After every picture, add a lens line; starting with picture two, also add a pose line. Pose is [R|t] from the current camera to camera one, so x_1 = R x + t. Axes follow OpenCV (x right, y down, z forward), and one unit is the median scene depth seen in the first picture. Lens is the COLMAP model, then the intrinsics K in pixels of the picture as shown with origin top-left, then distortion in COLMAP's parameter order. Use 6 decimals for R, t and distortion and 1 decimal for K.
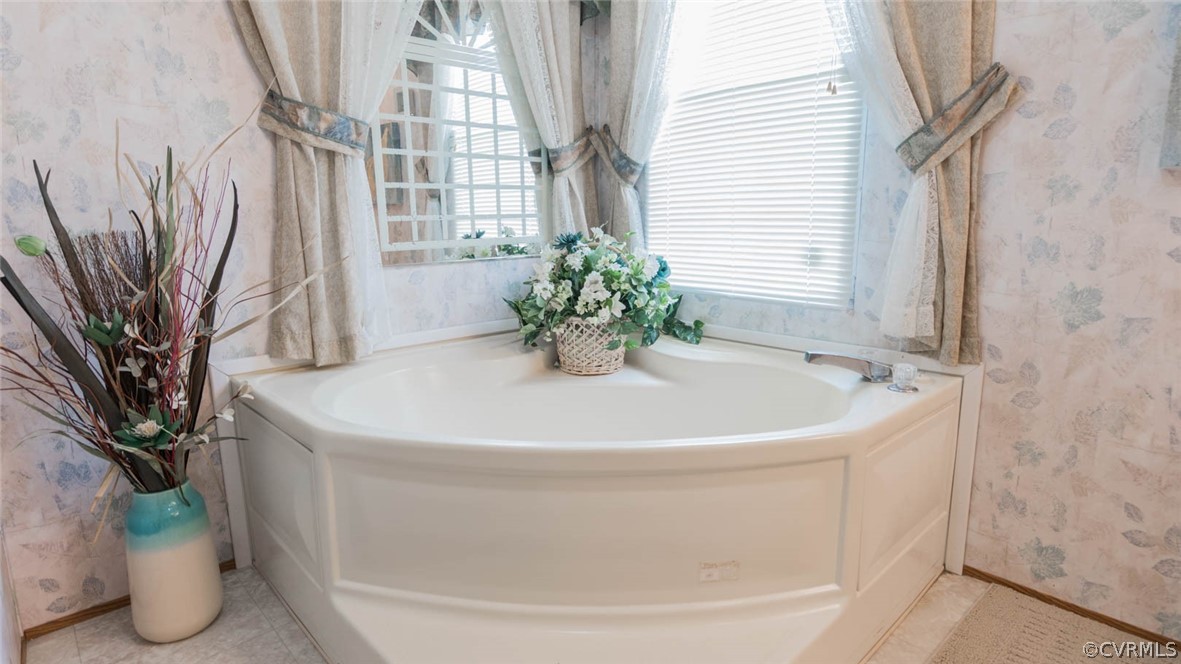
lens RADIAL K [[623.4, 0, 590.5], [0, 623.4, 332.0], [0, 0, 1]] dist [0.004927, 0.000859]
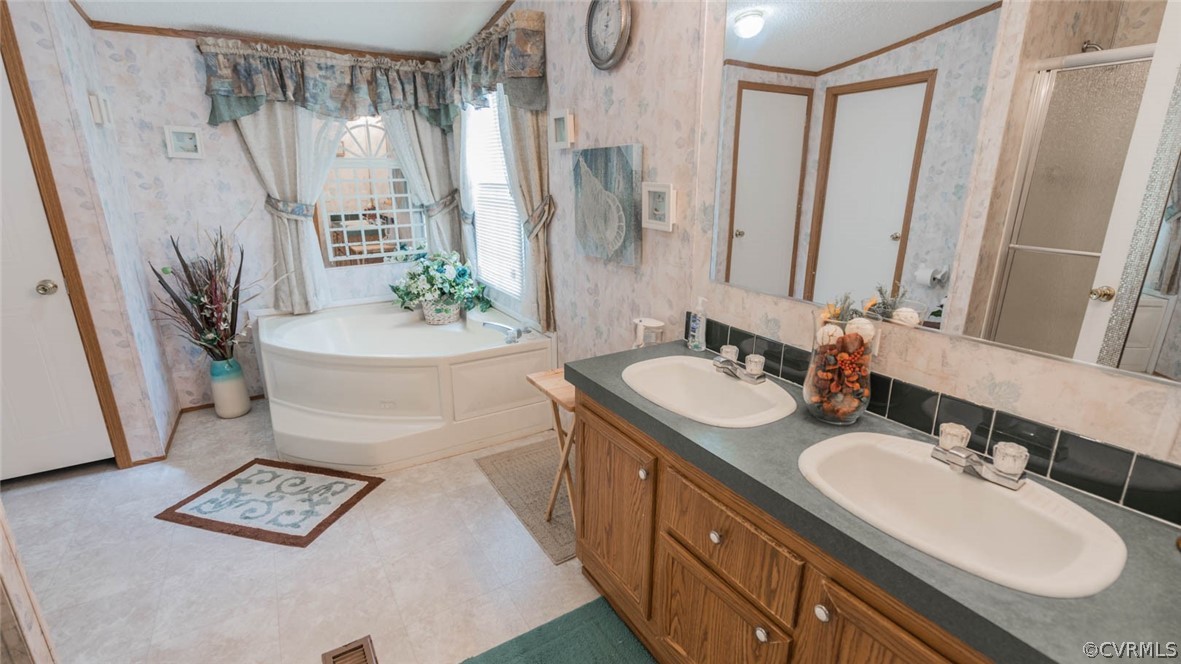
lens RADIAL K [[530.0, 0, 589.4], [0, 530.0, 330.5], [0, 0, 1]] dist [0.002174, 0.000415]
pose [[0.978474, 0.065119, -0.195829, 1.051815], [-0.044715, 0.993267, 0.106872, -0.148011], [0.201470, -0.095815, 0.974797, -0.706602]]
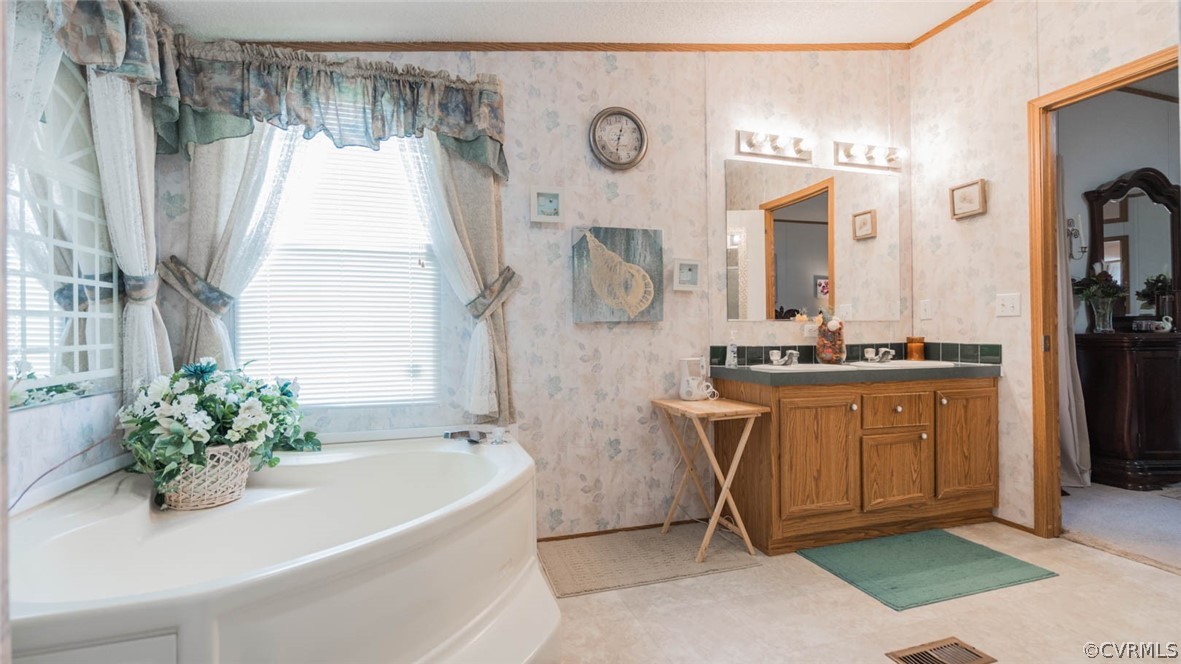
lens RADIAL K [[530.0, 0, 589.4], [0, 530.0, 330.5], [0, 0, 1]] dist [0.002174, 0.000415]
pose [[0.433681, 0.007355, 0.901037, -0.655982], [0.167829, 0.981809, -0.088792, -0.037600], [-0.885299, 0.189728, 0.424557, 0.096661]]
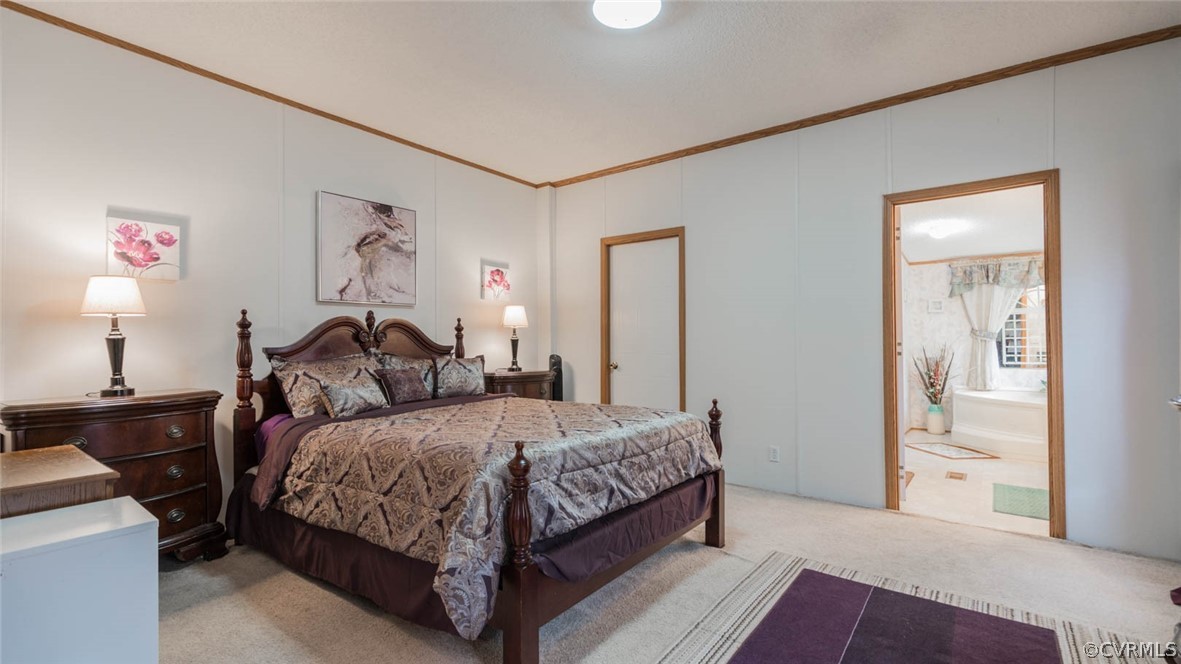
lens RADIAL K [[530.0, 0, 589.4], [0, 530.0, 330.5], [0, 0, 1]] dist [0.002174, 0.000415]
pose [[0.149686, -0.013643, -0.988639, 2.907389], [-0.176221, 0.983527, -0.040253, 0.286387], [0.972903, 0.180244, 0.144816, -2.288023]]
